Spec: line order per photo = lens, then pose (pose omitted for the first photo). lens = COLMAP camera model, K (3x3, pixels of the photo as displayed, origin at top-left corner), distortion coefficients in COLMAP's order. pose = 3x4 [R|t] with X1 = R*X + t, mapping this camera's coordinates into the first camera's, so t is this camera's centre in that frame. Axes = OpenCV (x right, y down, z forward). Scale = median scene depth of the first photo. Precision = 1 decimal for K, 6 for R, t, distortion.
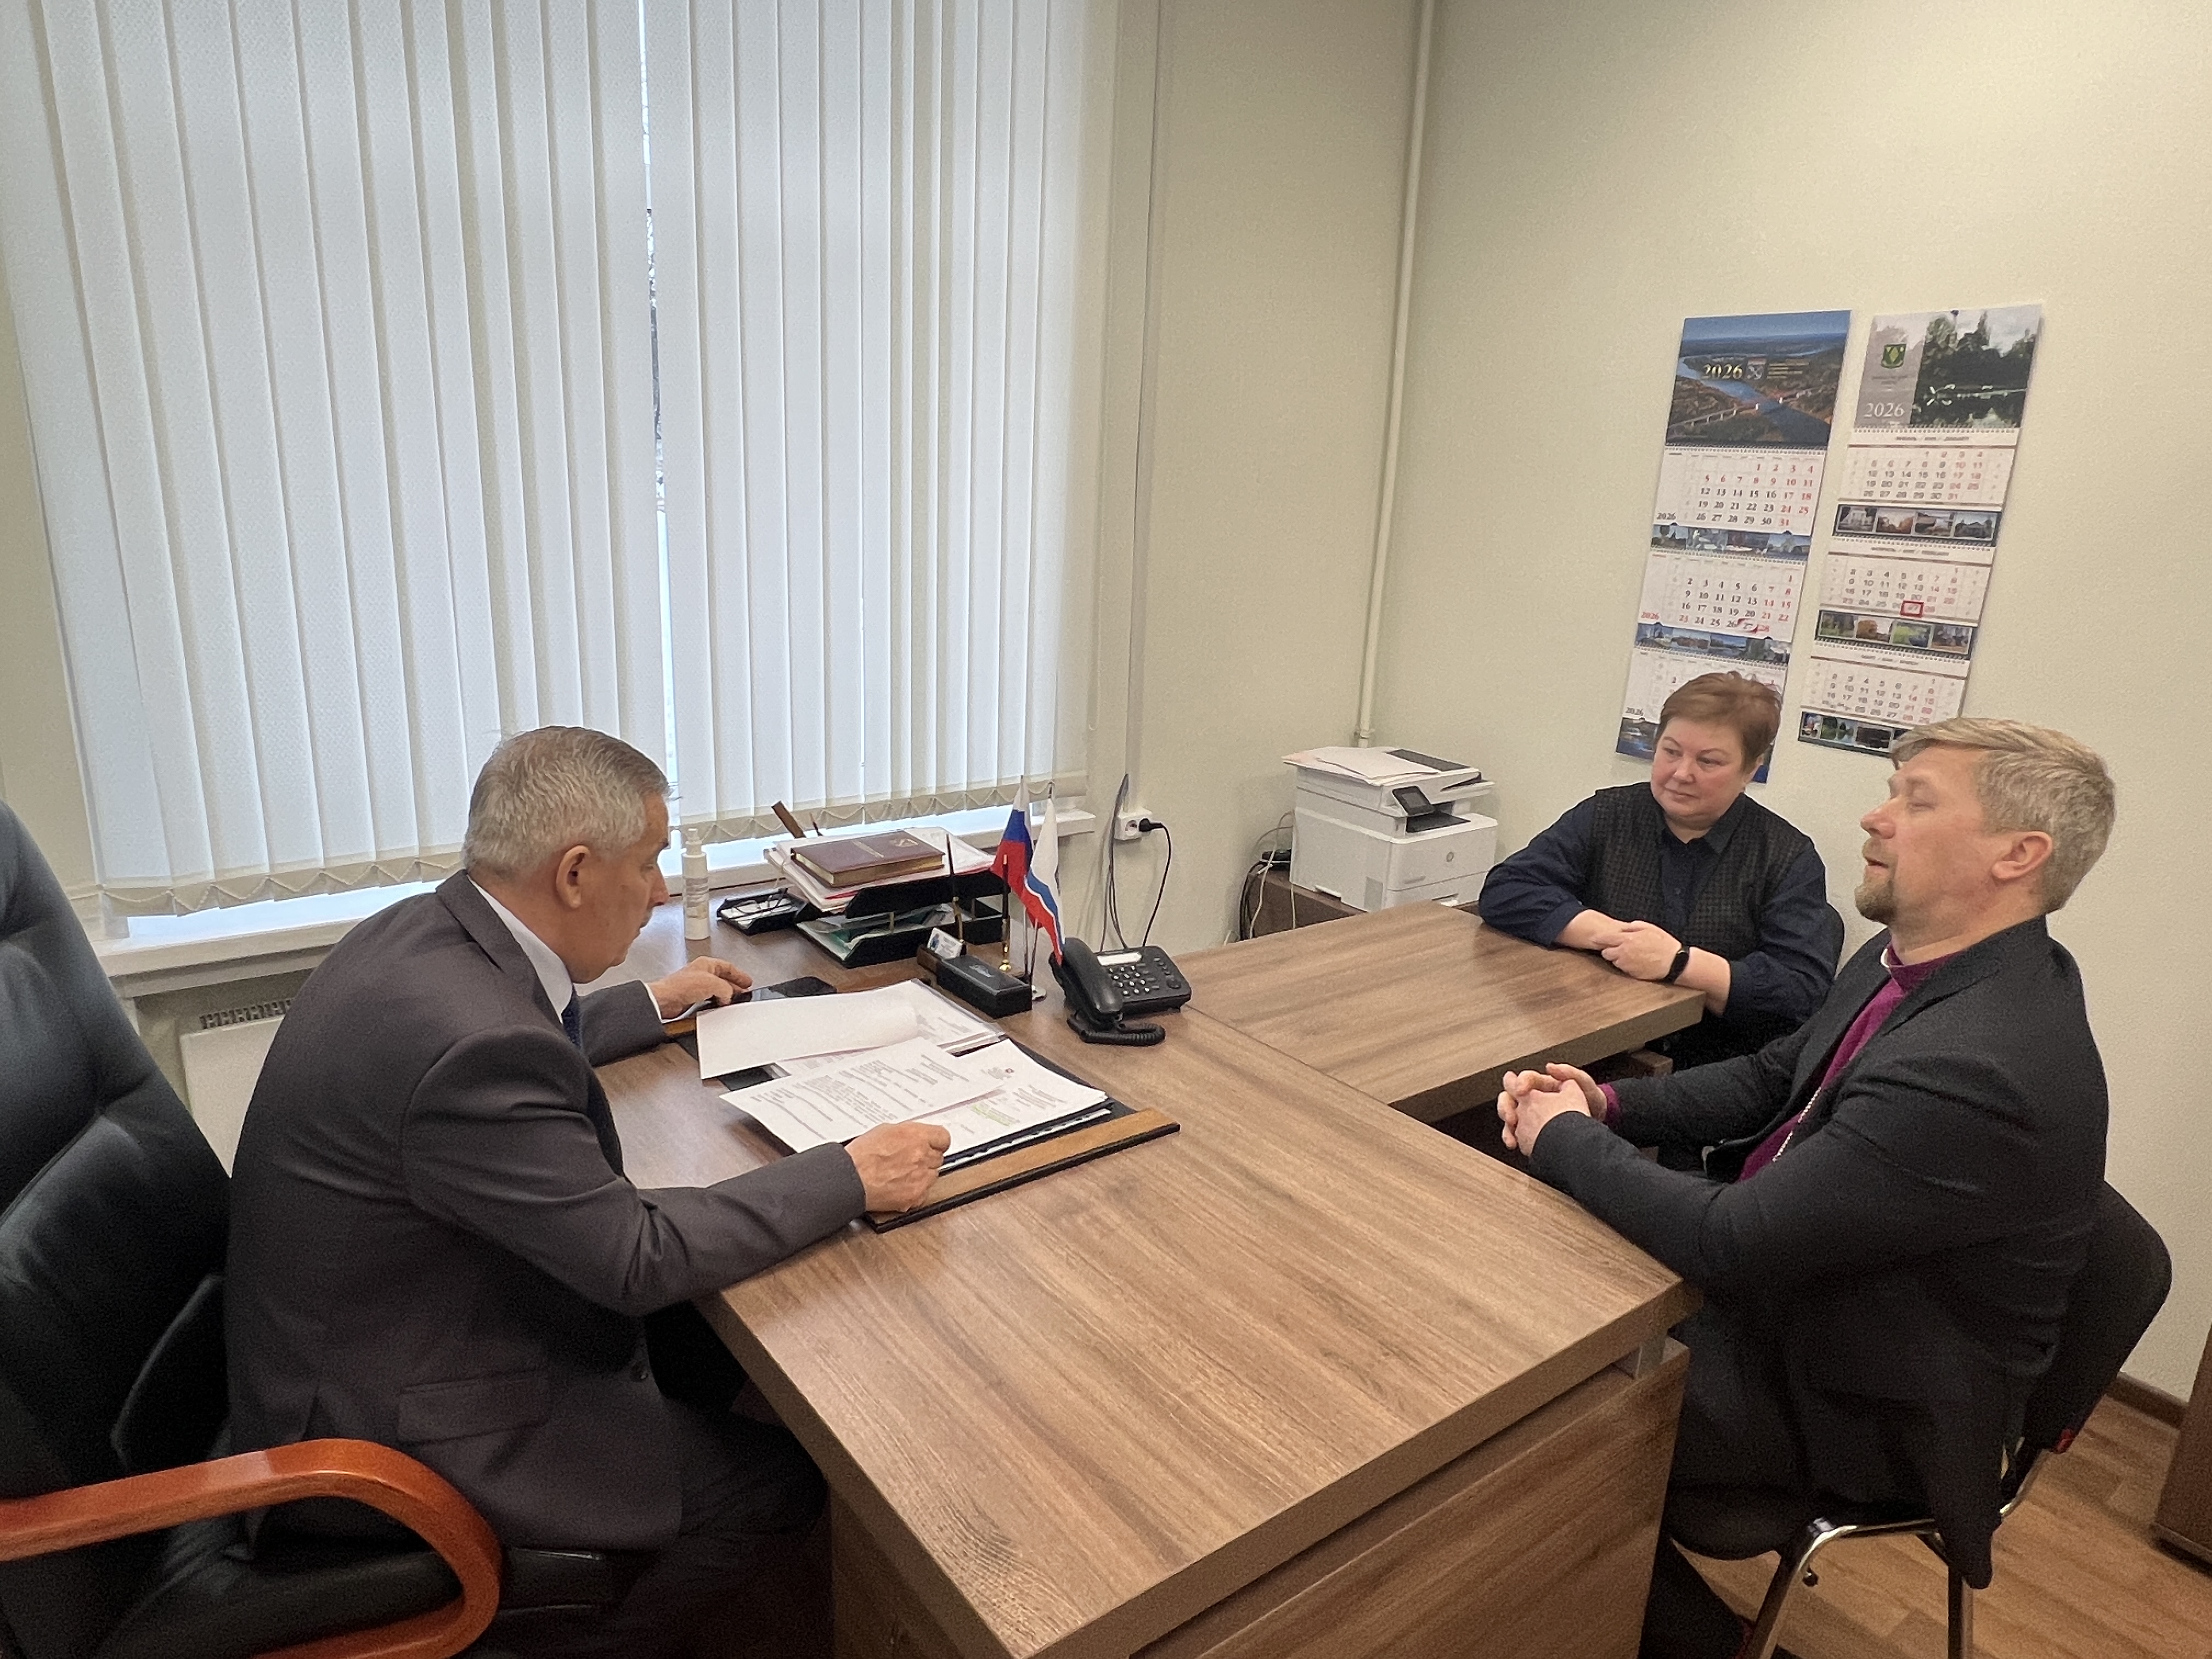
lens RADIAL K [[1359.0, 0, 1071.3], [0, 1359.0, 832.9], [0, 0, 1]] dist [-0.003415, -0.003019]
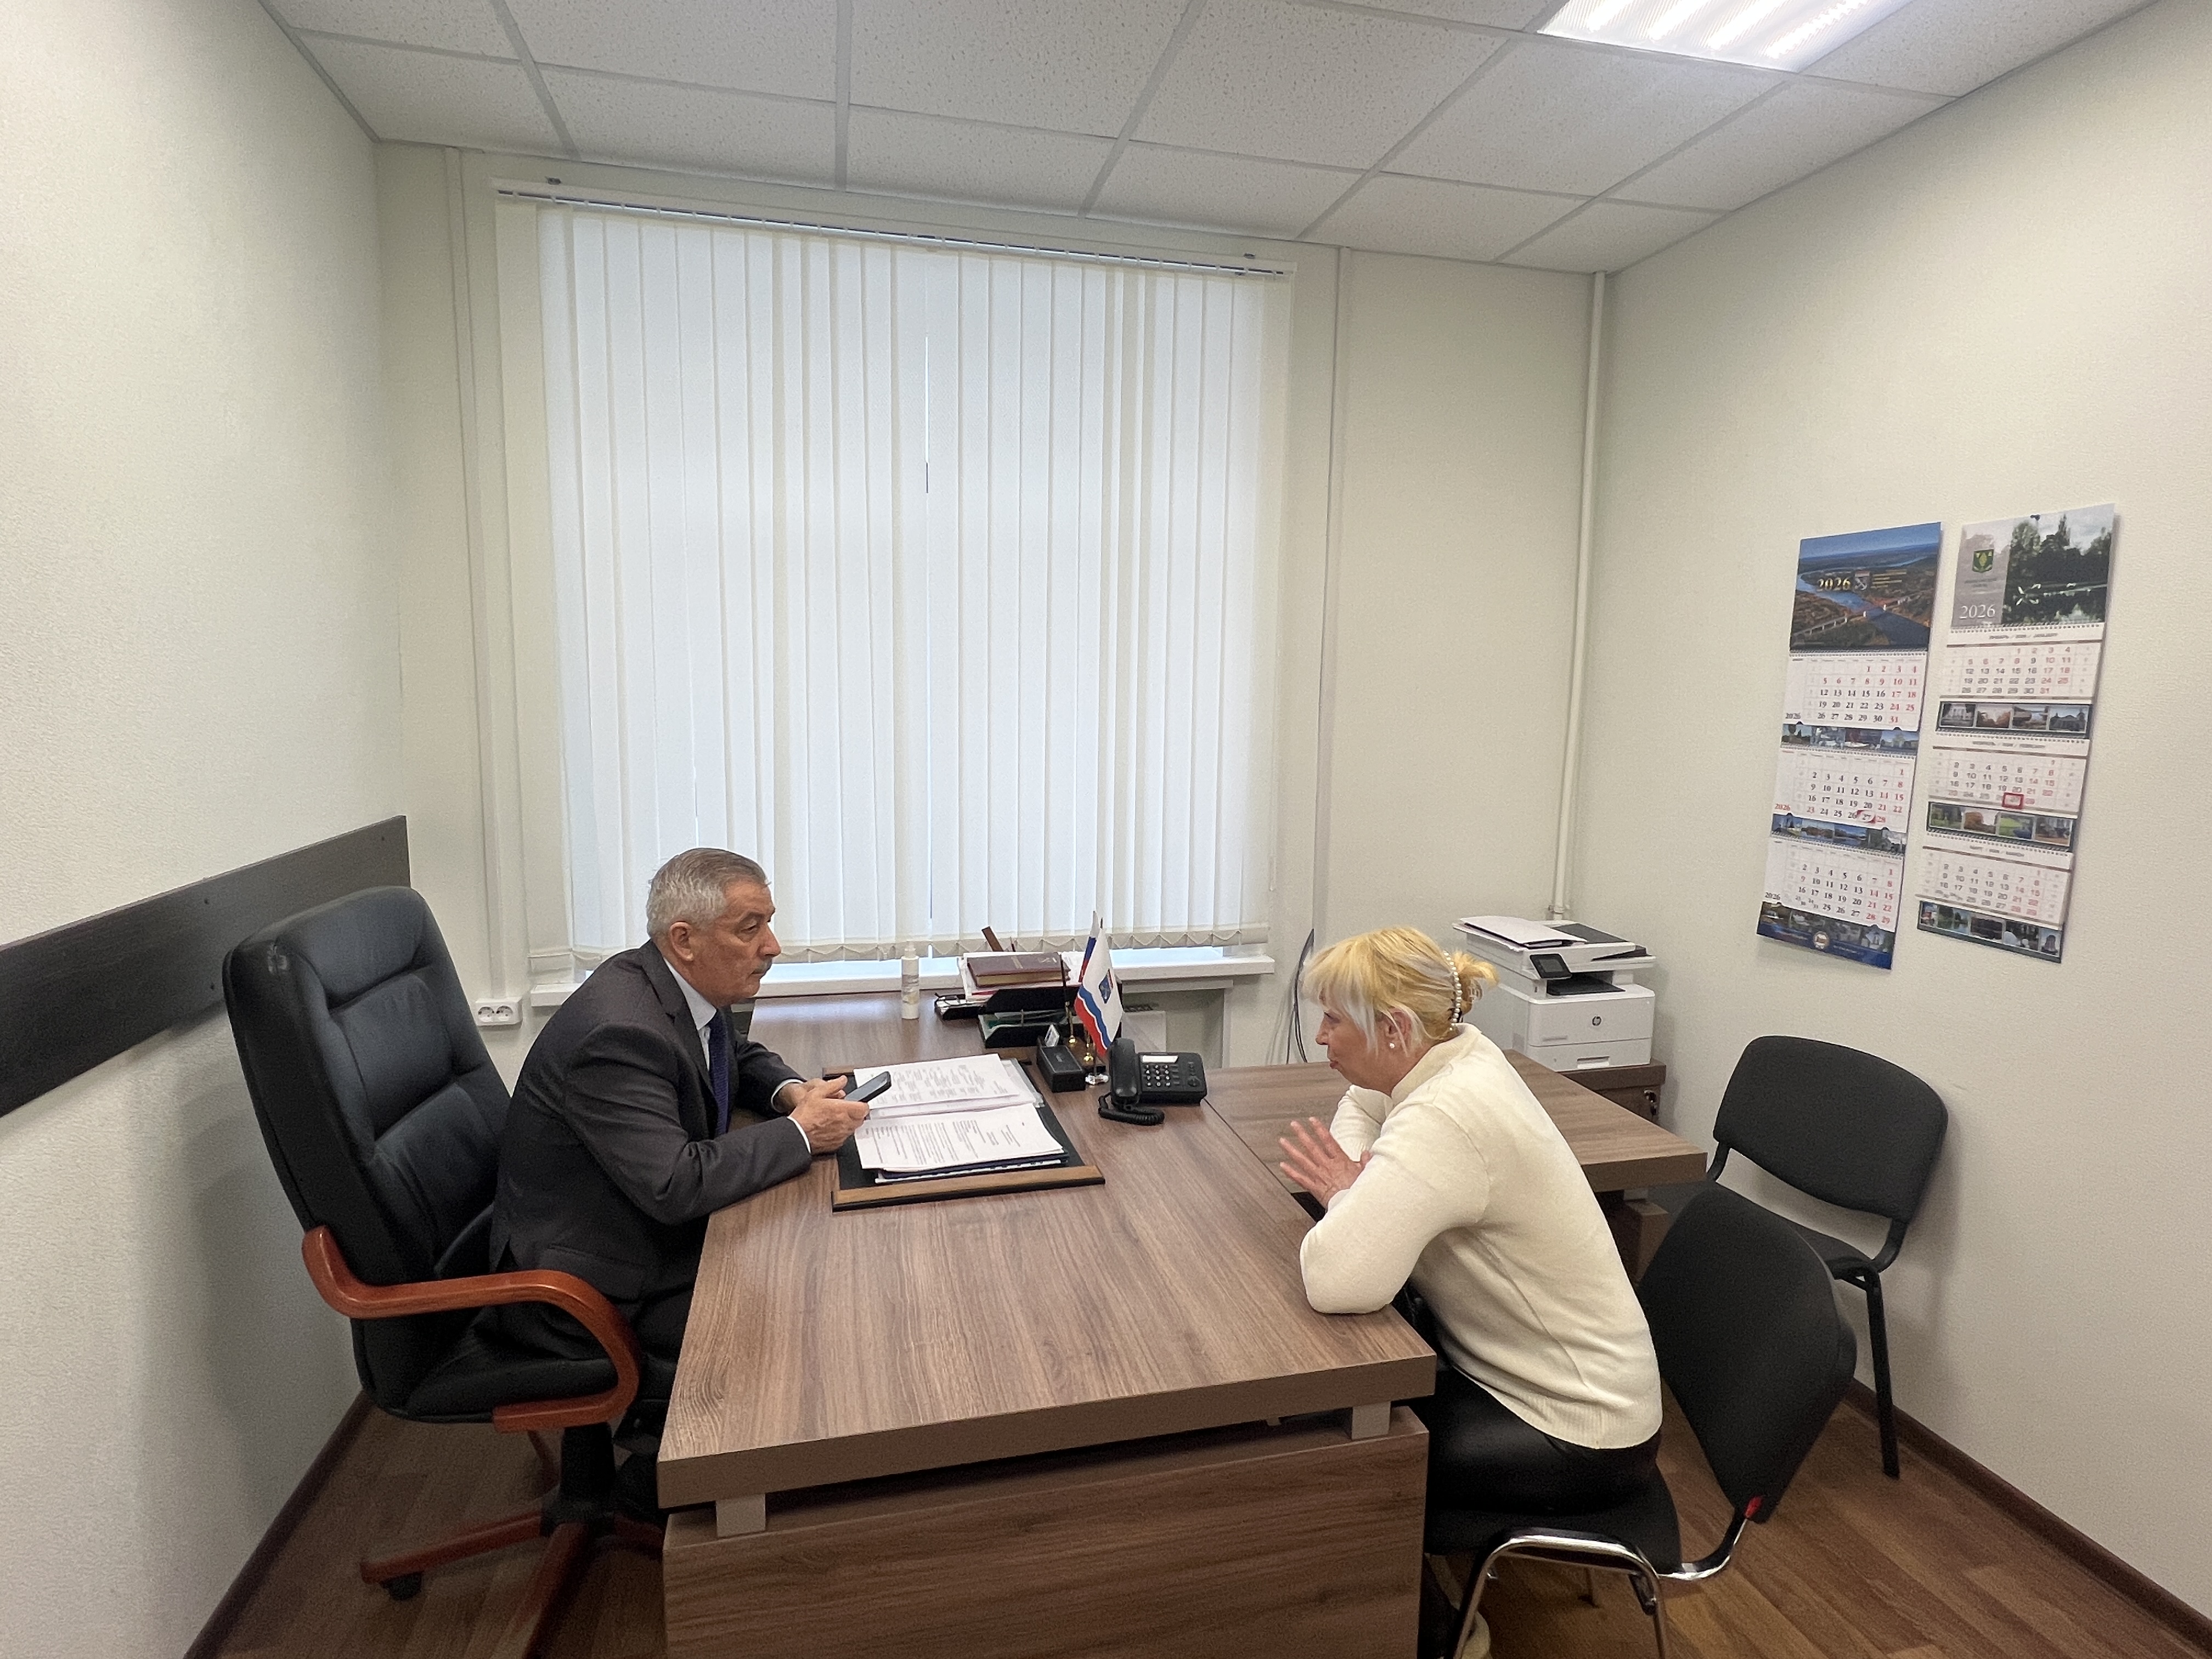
lens RADIAL K [[1140.3, 0, 1106.0], [0, 1140.3, 829.5], [0, 0, 1]] dist [0.000512, -0.000847]
pose [[0.922790, 0.023550, -0.384583, 0.317184], [-0.078893, 0.988531, -0.128769, 0.017292], [0.377140, 0.149168, 0.914065, -0.022300]]
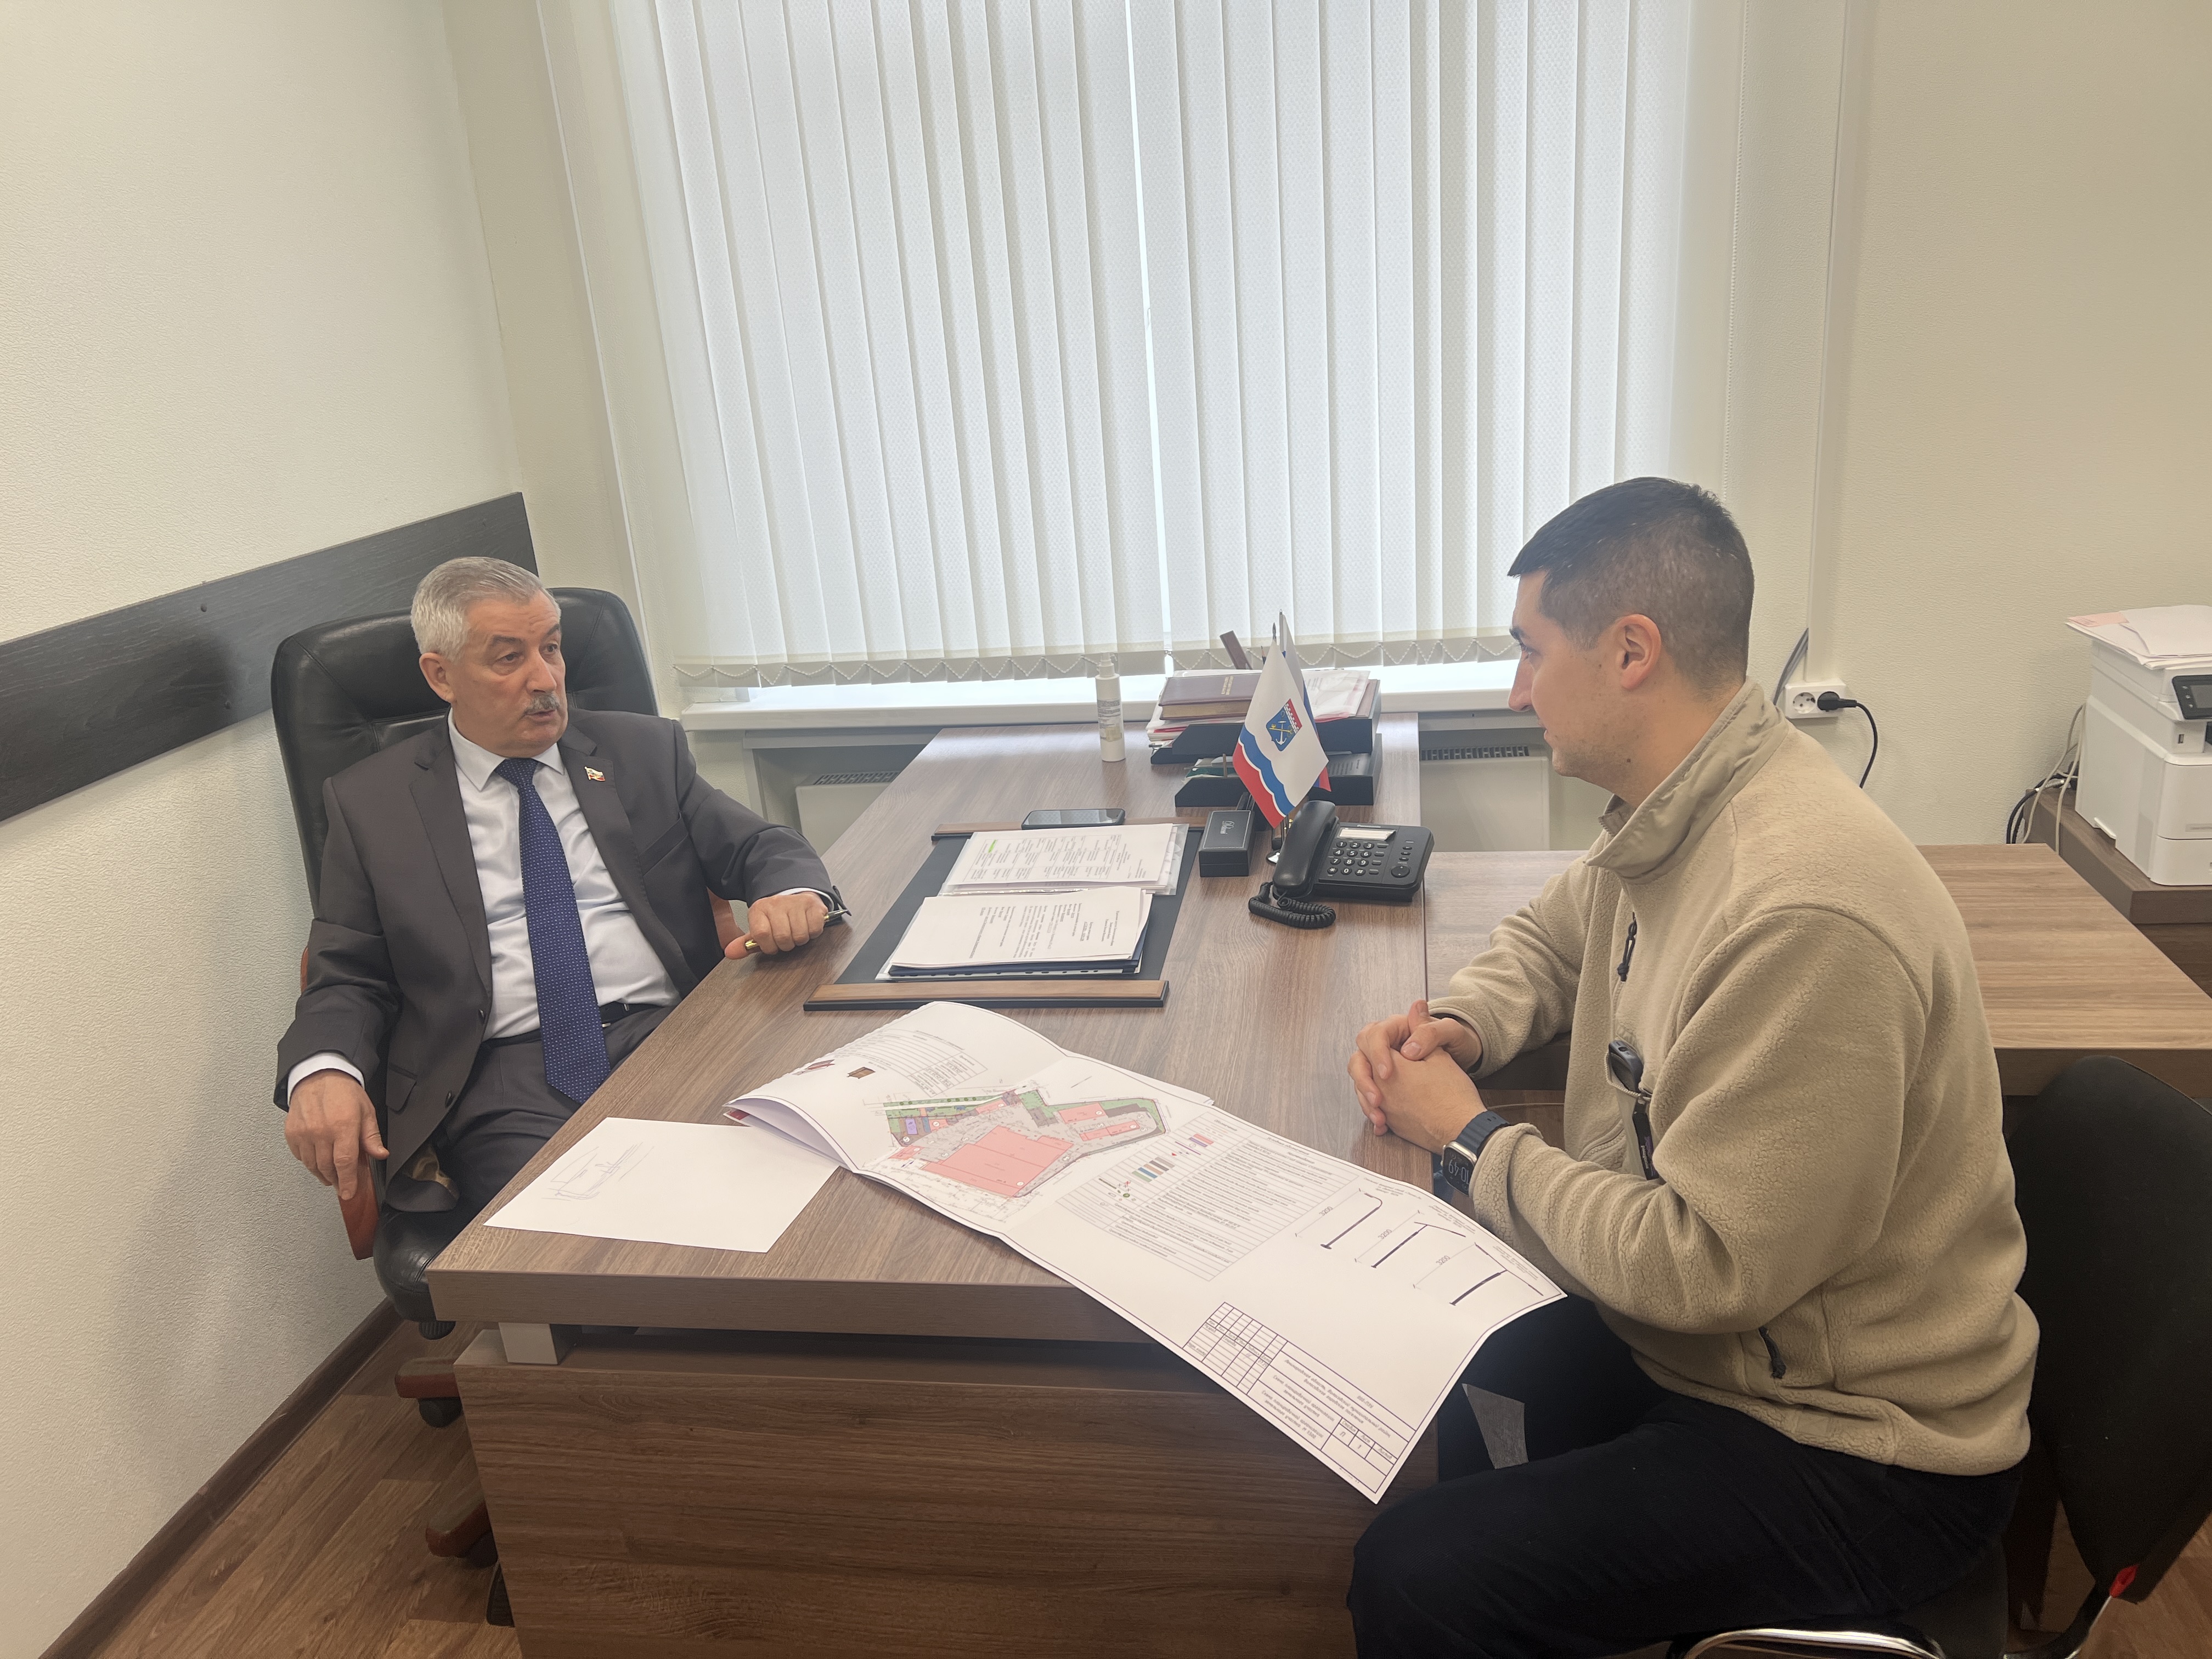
lens RADIAL K [[1665.6, 0, 1106.0], [0, 1665.6, 829.5], [0, 0, 1]] dist [0.111422, -0.112152]
pose [[0.688397, 0.146243, -0.710438, 0.536430], [-0.082768, 0.988904, 0.123365, -0.021263], [0.720597, -0.026123, 0.692862, 0.123676]]
